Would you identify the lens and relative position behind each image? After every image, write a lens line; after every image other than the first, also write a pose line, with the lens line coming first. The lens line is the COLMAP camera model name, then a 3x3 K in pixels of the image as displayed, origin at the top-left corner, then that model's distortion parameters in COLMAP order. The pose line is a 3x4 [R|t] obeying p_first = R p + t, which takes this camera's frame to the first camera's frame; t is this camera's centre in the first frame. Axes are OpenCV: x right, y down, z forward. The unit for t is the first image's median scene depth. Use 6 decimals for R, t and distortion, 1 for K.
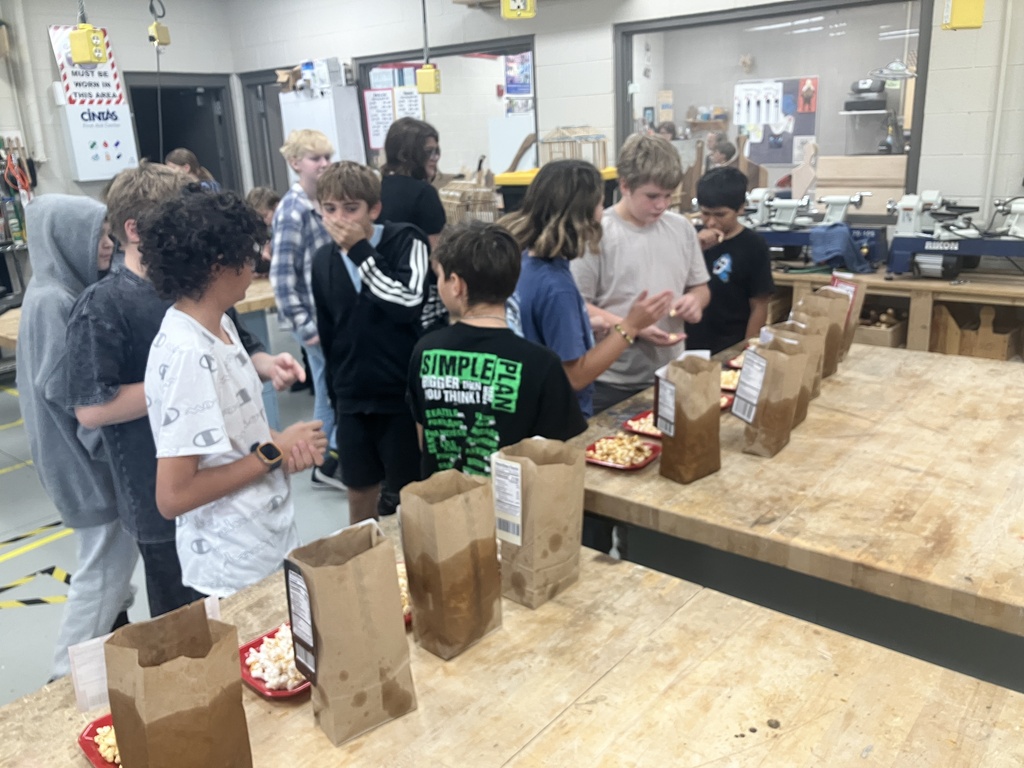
lens RADIAL K [[854.6, 0, 507.2], [0, 854.6, 377.0], [0, 0, 1]] dist [0.026485, -0.008144]
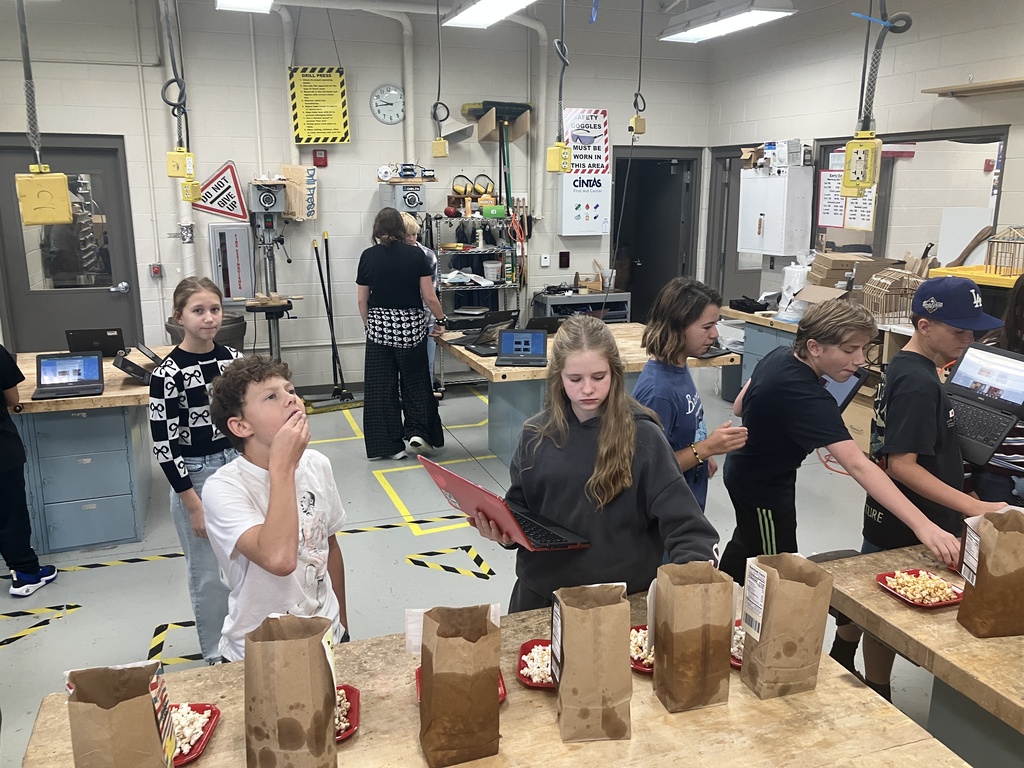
lens RADIAL K [[854.6, 0, 514.3], [0, 854.6, 385.9], [0, 0, 1]] dist [0.026485, -0.008144]
pose [[0.854029, 0.168476, -0.492189, 0.084408], [-0.183882, 0.982795, 0.017345, -0.035470], [0.486643, 0.075691, 0.870316, -0.070156]]
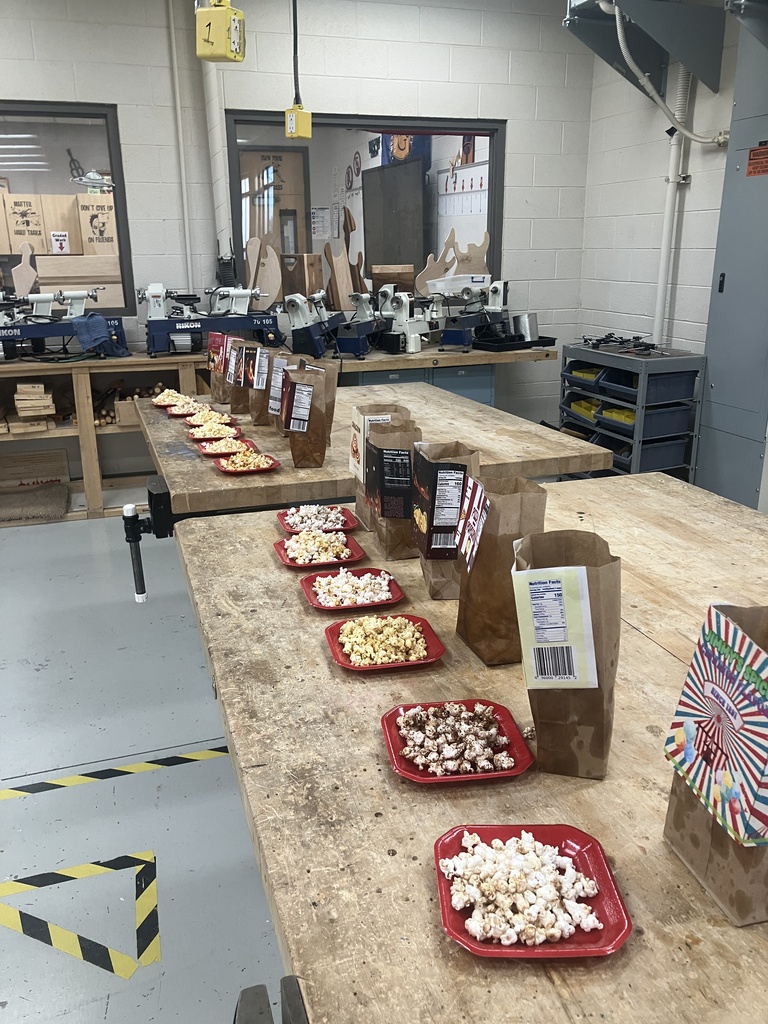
lens RADIAL K [[854.6, 0, 382.9], [0, 854.6, 515.3], [0, 0, 1]] dist [0.026485, -0.008144]
pose [[0.544252, -0.220669, 0.809379, -0.352462], [0.226489, 0.967609, 0.111510, 0.033115], [-0.807770, 0.122626, 0.576602, 0.086536]]
